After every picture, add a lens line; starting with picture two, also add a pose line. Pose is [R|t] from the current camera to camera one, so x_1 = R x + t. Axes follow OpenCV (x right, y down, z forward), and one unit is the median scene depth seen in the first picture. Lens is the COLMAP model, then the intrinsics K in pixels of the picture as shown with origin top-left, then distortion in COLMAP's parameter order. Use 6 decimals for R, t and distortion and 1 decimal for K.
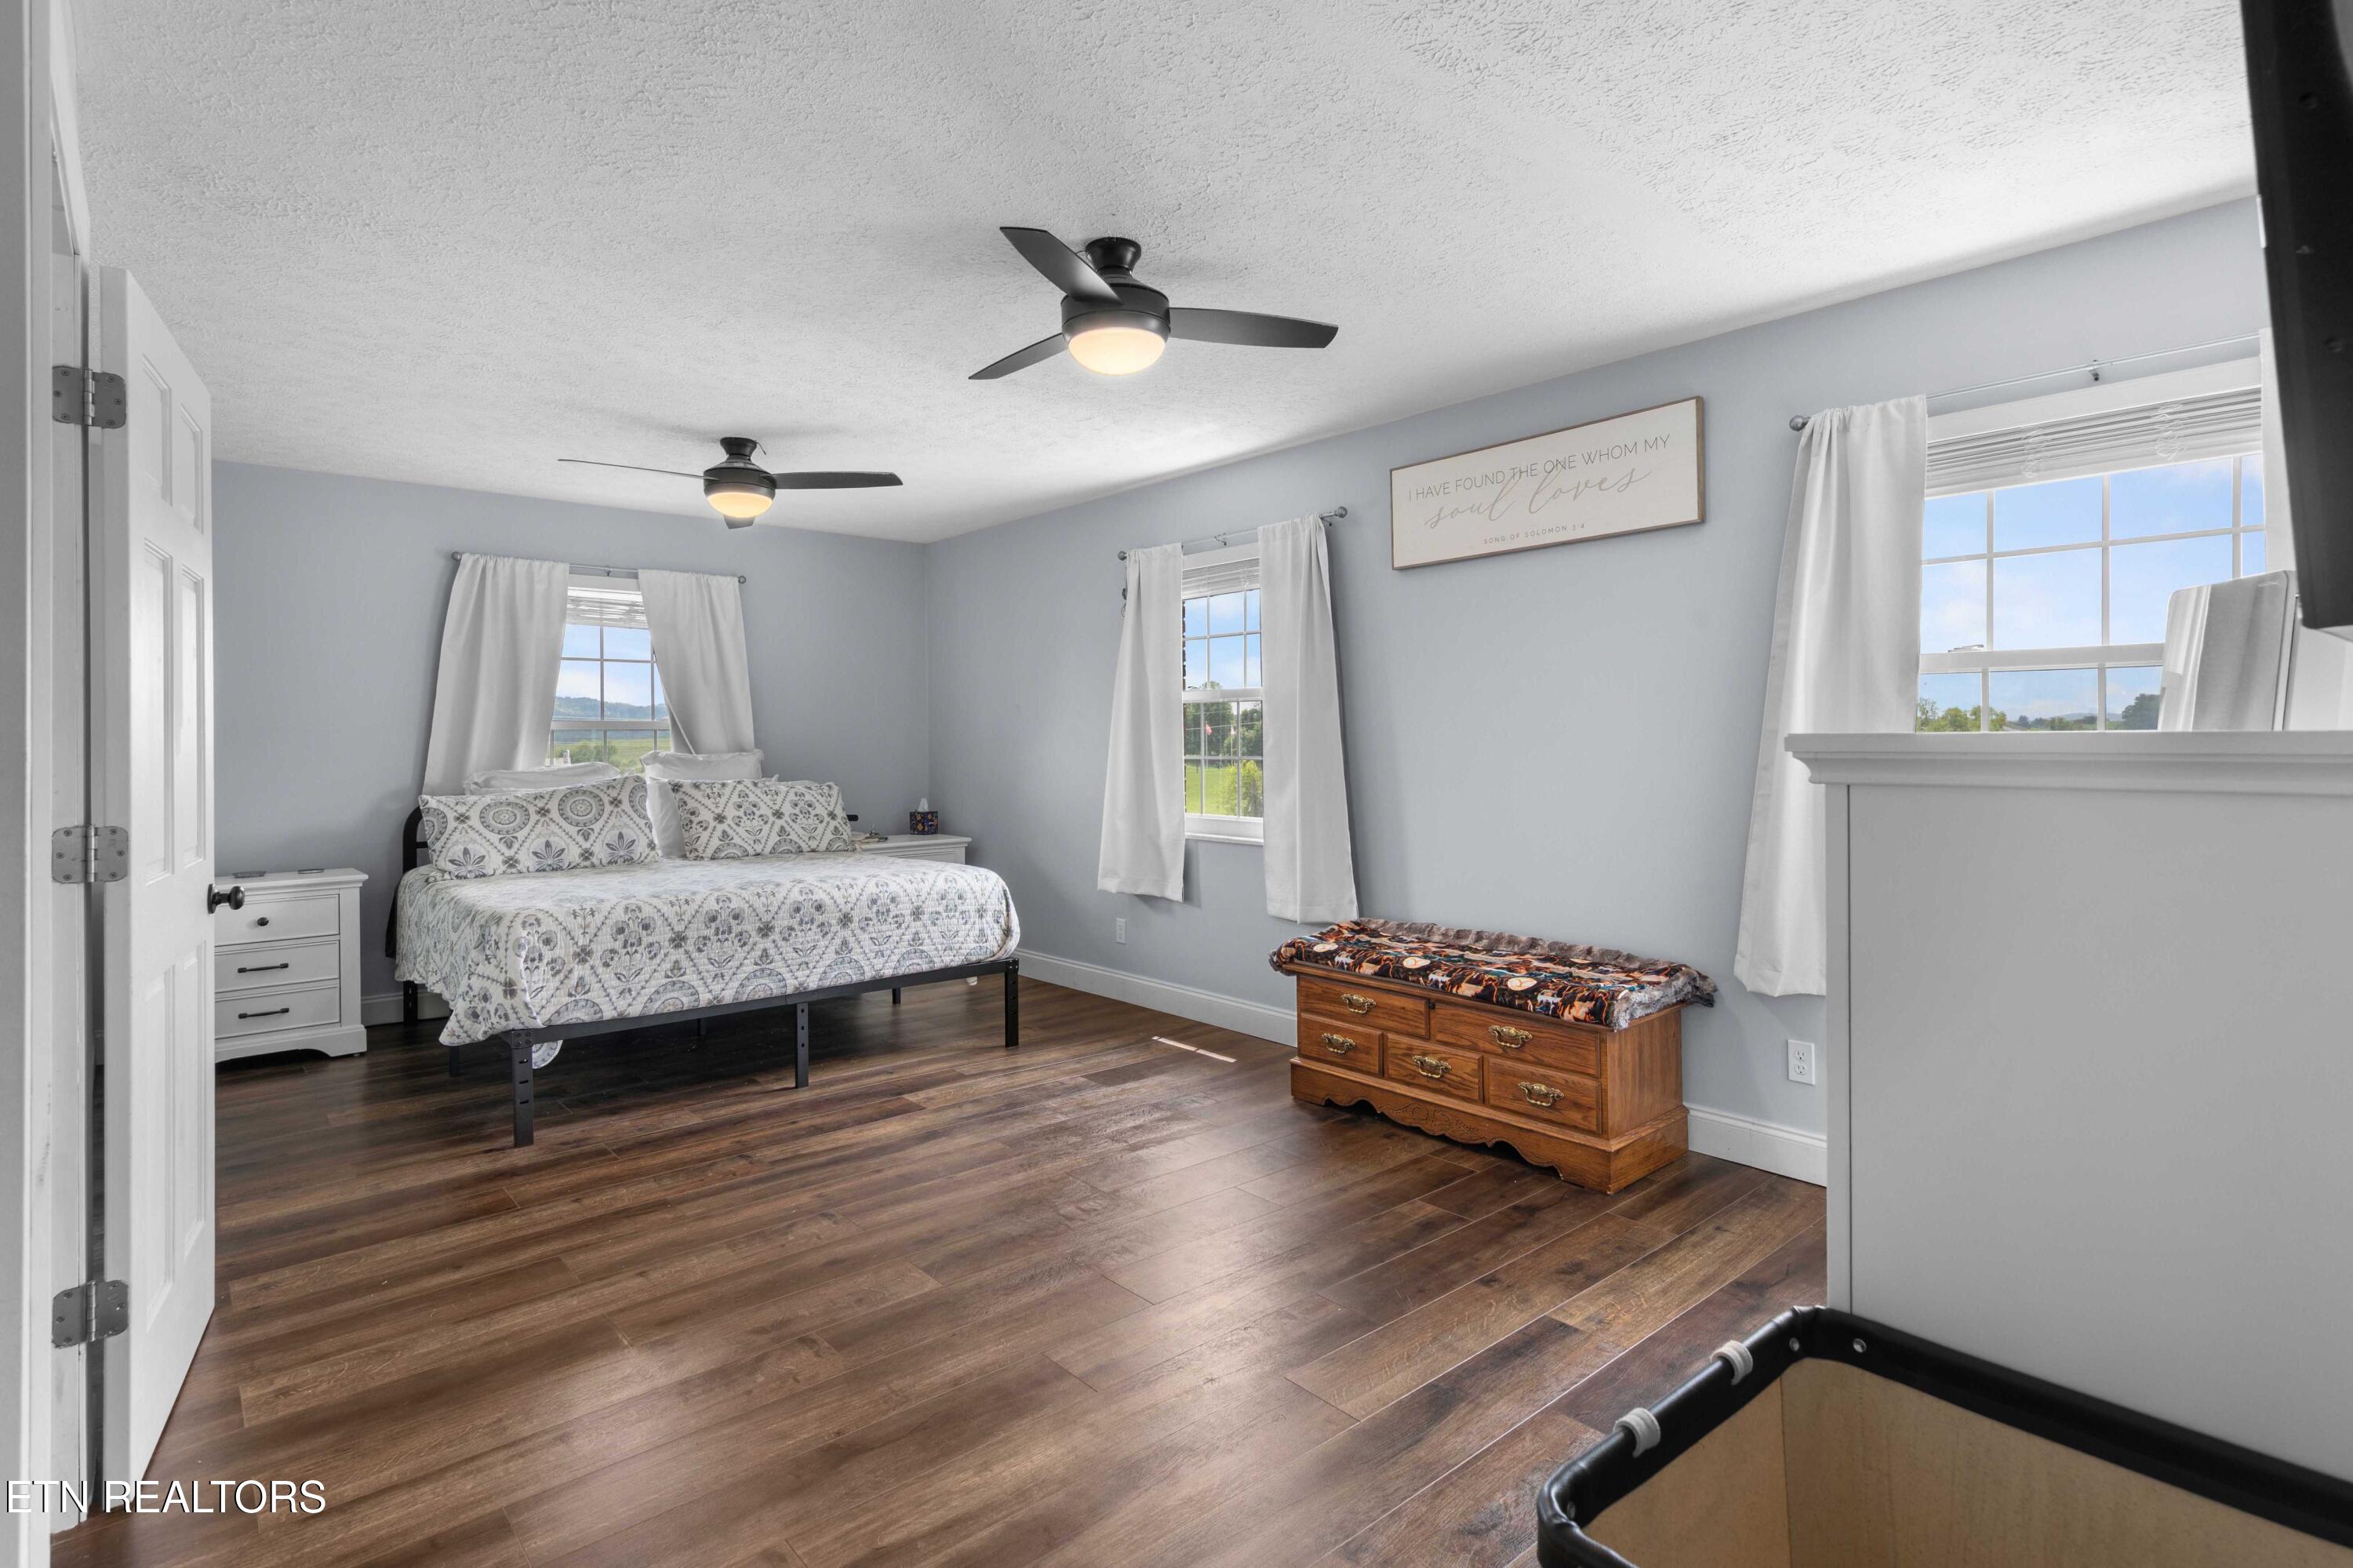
lens RADIAL K [[1151.6, 0, 1173.8], [0, 1151.6, 761.2], [0, 0, 1]] dist [-0.000579, 0.000075]
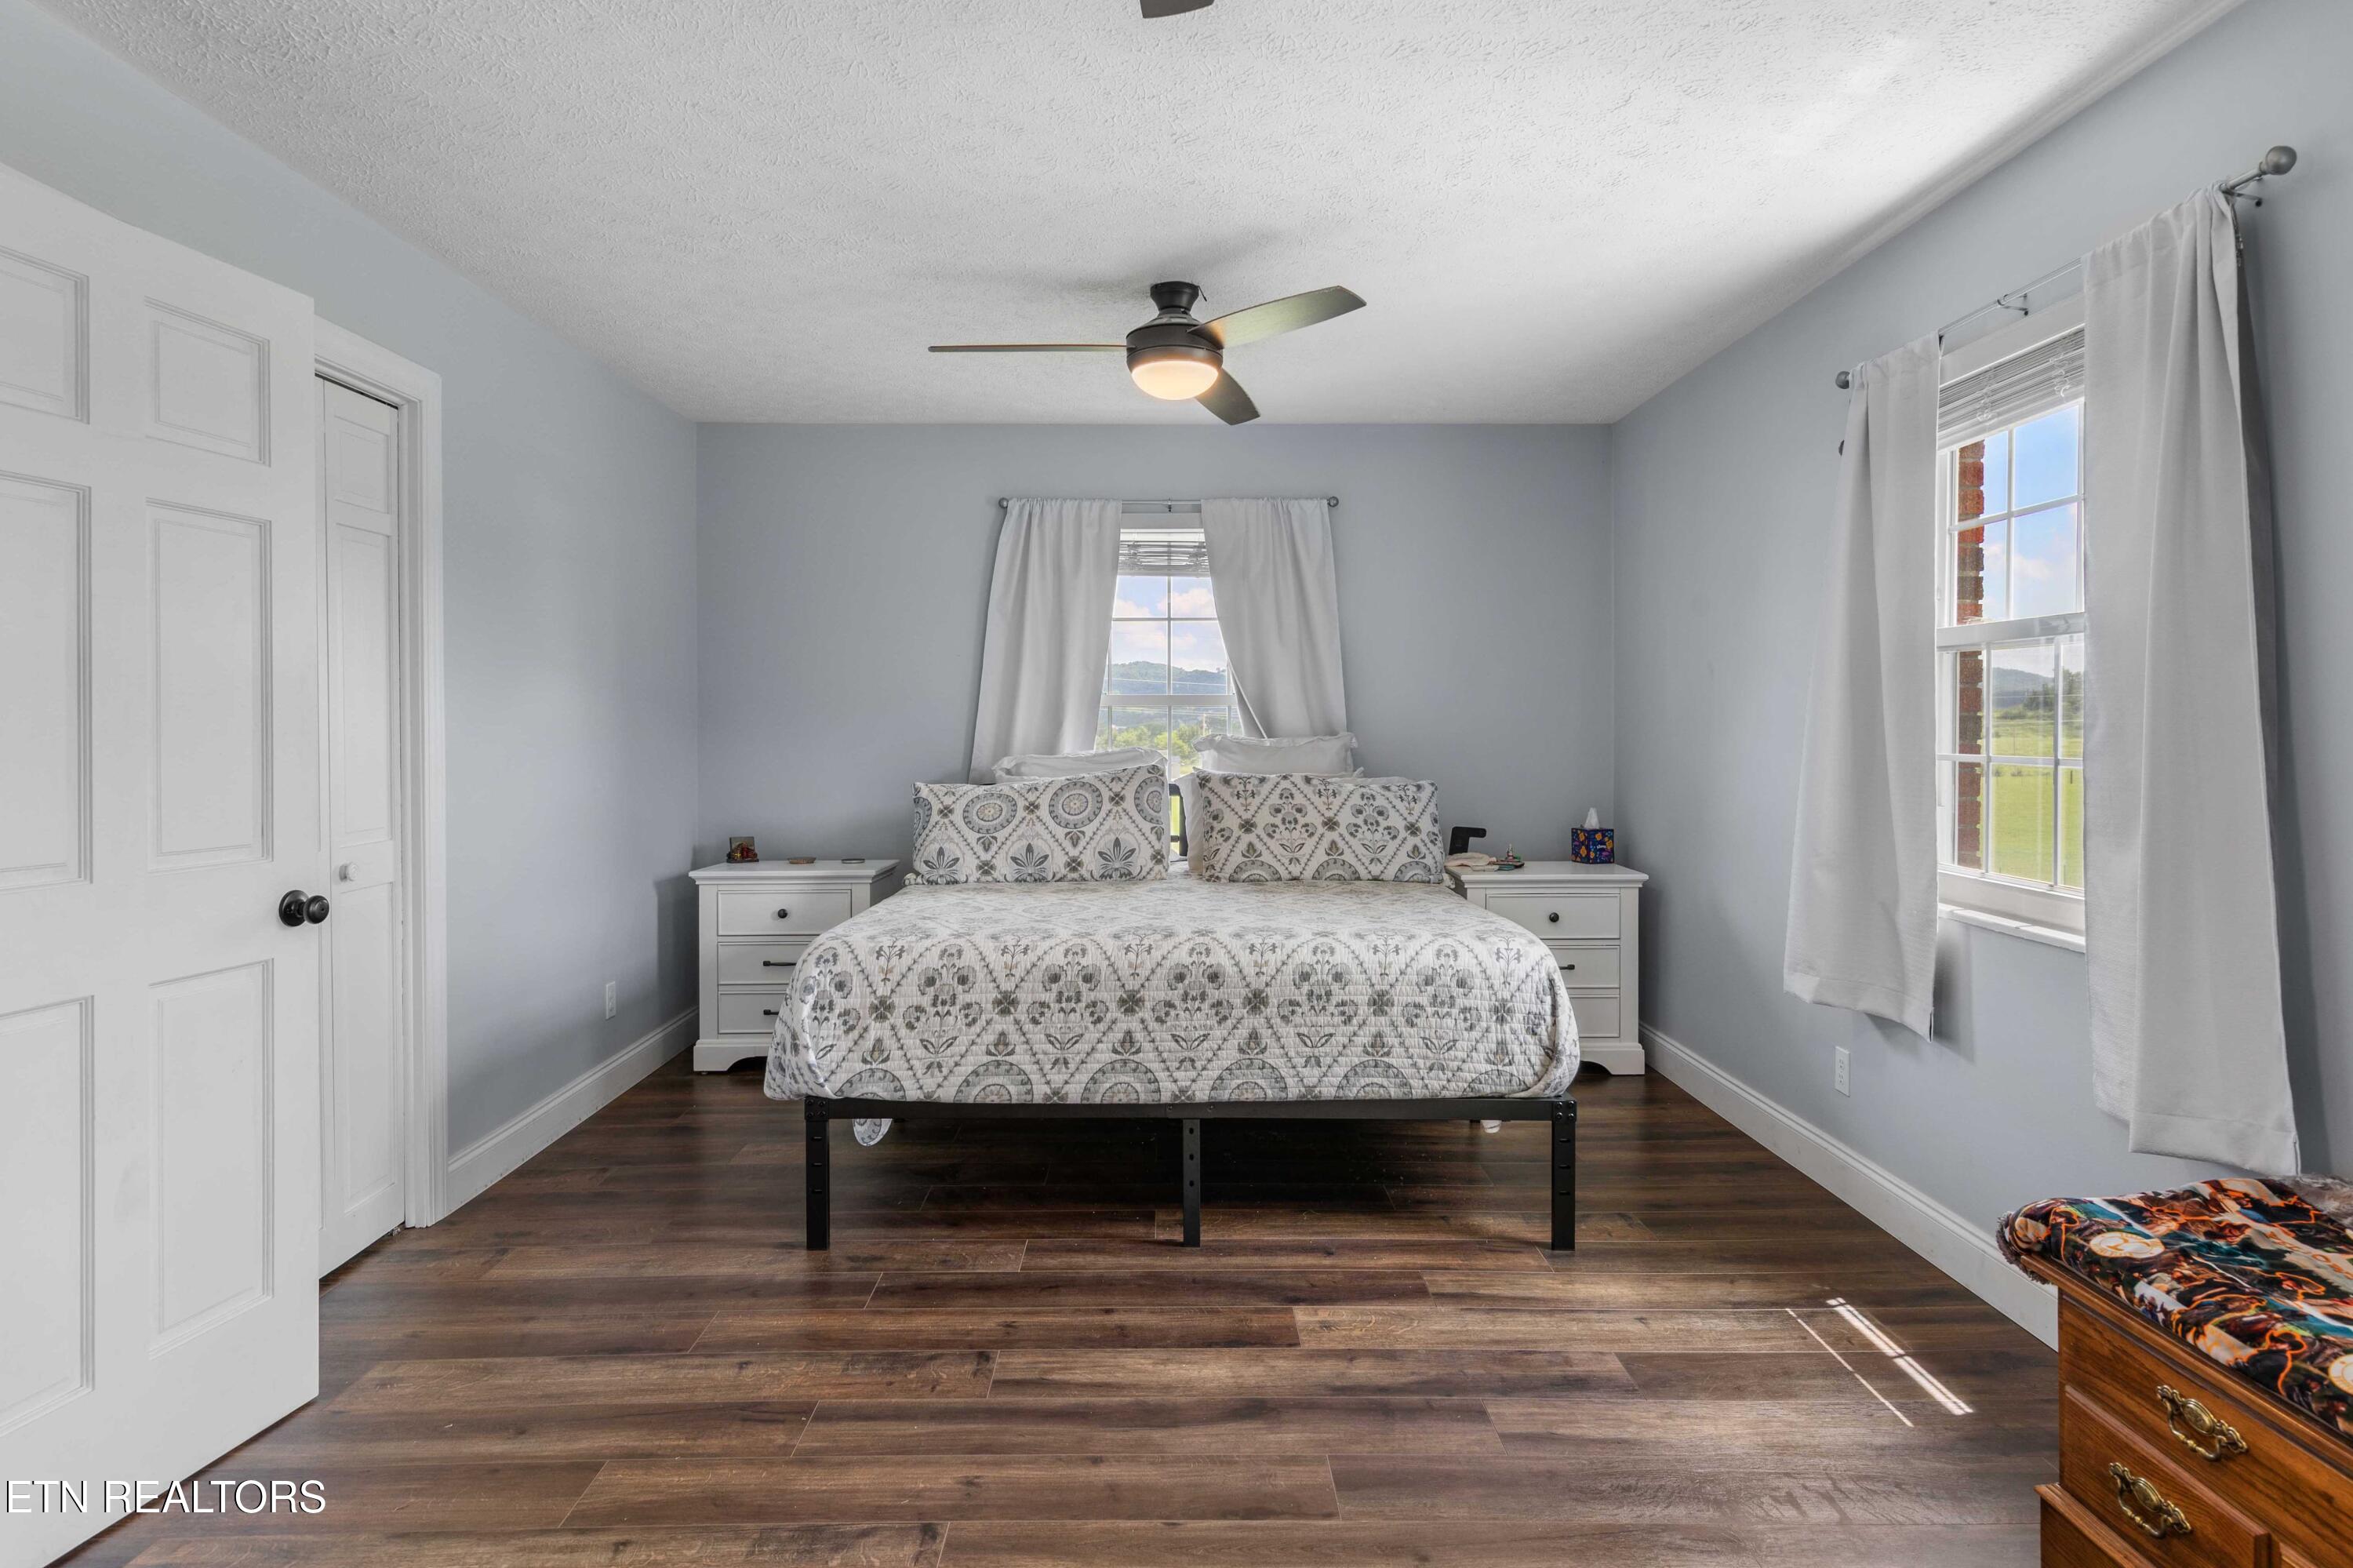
lens RADIAL K [[1355.0, 0, 1196.9], [0, 1355.0, 751.1], [0, 0, 1]] dist [0.005232, -0.000034]
pose [[0.765351, 0.018540, -0.643346, 0.173875], [-0.015677, 0.999825, 0.010163, -0.008140], [0.643422, 0.002308, 0.765508, 0.407911]]
